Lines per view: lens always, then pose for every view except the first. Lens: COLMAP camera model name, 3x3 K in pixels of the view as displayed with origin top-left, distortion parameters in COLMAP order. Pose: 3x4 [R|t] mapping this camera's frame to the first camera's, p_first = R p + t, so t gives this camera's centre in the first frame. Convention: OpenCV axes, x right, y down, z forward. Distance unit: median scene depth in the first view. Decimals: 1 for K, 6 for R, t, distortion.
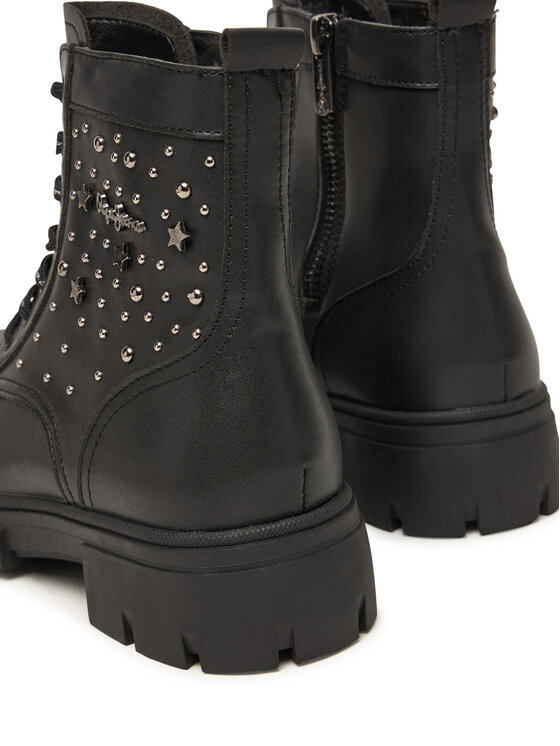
lens RADIAL K [[1541.5, 0, 279.2], [0, 1541.5, 372.0], [0, 0, 1]] dist [-0.350611, 0.000000]
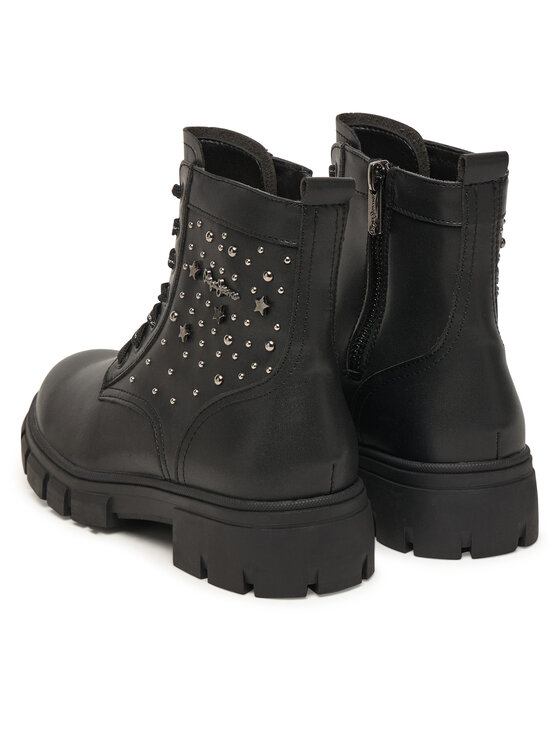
lens RADIAL K [[1595.1, 0, 280.0], [0, 1595.1, 373.8], [0, 0, 1]] dist [-0.360842, 0.000000]
pose [[0.997605, 0.069147, -0.001886, -0.036926], [-0.069165, 0.997540, -0.011383, -0.003893], [0.001094, 0.011486, 0.999933, -0.530169]]
